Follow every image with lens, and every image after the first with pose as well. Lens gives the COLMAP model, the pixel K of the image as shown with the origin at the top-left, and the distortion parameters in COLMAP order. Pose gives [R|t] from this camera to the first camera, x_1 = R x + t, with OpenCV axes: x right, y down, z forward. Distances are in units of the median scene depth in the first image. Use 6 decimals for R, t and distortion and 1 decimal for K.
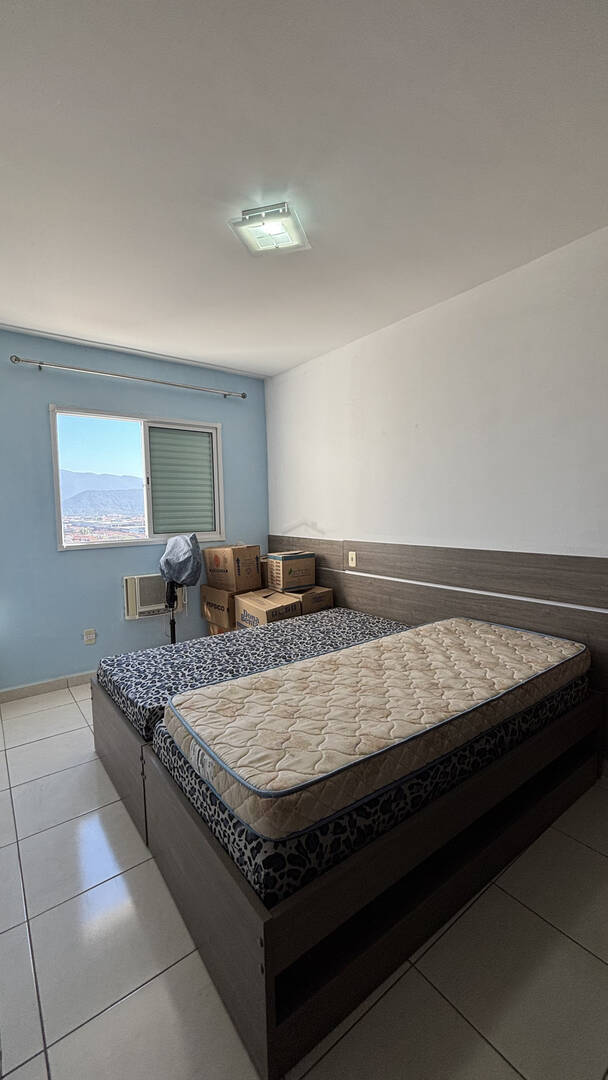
lens RADIAL K [[433.6, 0, 306.9], [0, 433.6, 541.3], [0, 0, 1]] dist [0.011370, -0.005329]
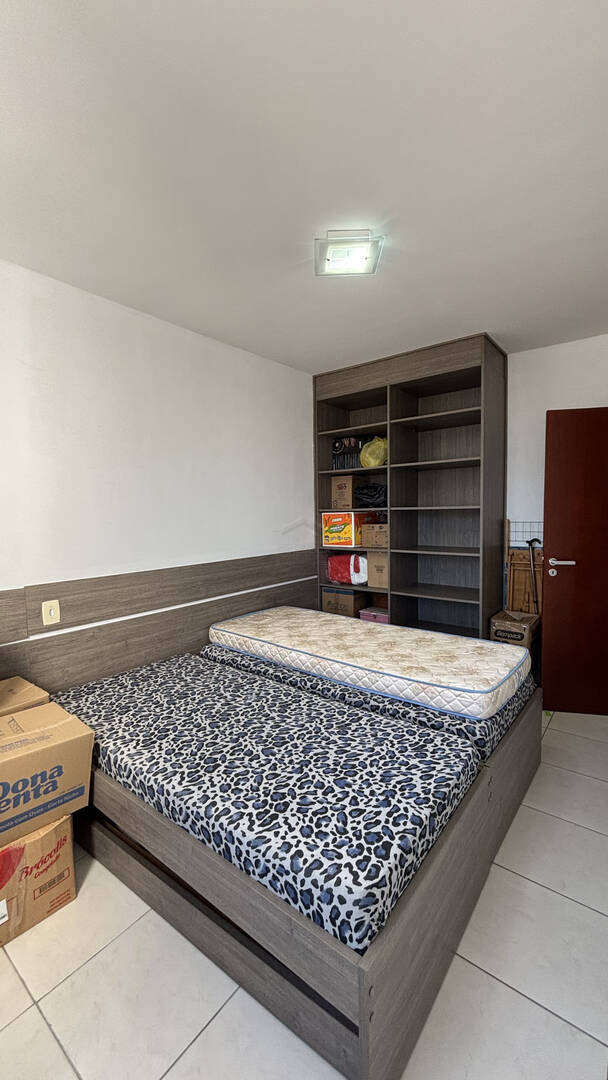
lens RADIAL K [[433.6, 0, 306.9], [0, 433.6, 541.3], [0, 0, 1]] dist [0.011370, -0.005329]
pose [[-0.238238, -0.045236, 0.970153, -0.909470], [0.098598, 0.992627, 0.070496, -0.107554], [-0.966189, 0.112450, -0.232021, 1.182175]]
